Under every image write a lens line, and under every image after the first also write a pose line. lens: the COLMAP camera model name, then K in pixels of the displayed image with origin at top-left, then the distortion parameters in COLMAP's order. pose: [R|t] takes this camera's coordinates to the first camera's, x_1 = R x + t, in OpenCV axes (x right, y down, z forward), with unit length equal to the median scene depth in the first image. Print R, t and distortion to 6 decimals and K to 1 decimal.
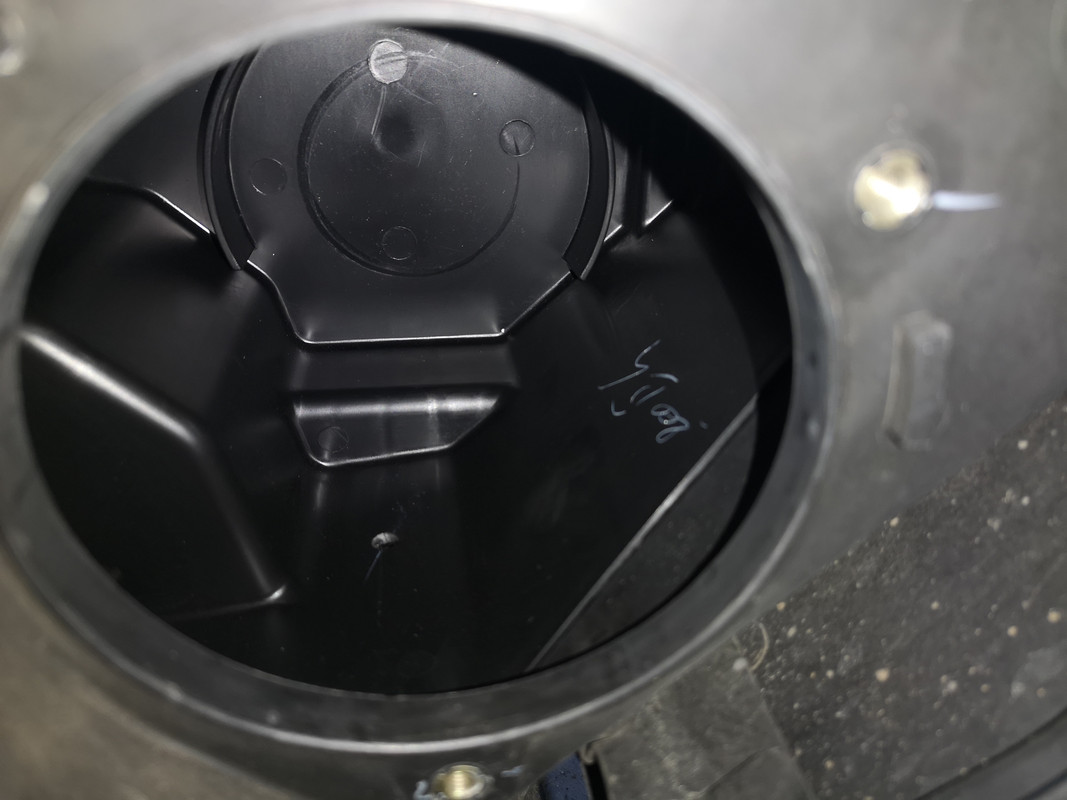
lens RADIAL K [[843.6, 0, 543.3], [0, 843.6, 402.7], [0, 0, 1]] dist [0.005051, -0.028844]
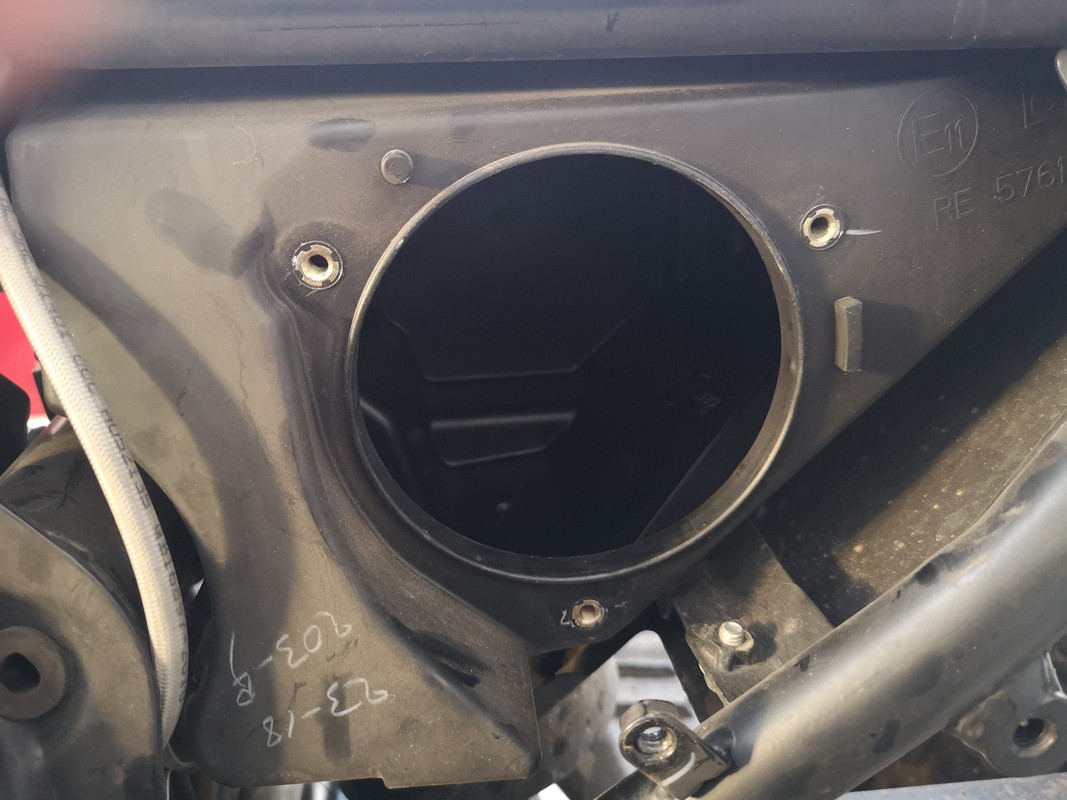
lens RADIAL K [[843.6, 0, 527.3], [0, 843.6, 402.0], [0, 0, 1]] dist [0.005051, -0.028844]
pose [[0.998445, -0.032045, -0.045604, -0.123451], [0.026266, 0.992169, -0.122107, 0.242200], [0.049160, 0.120719, 0.991469, -0.602877]]
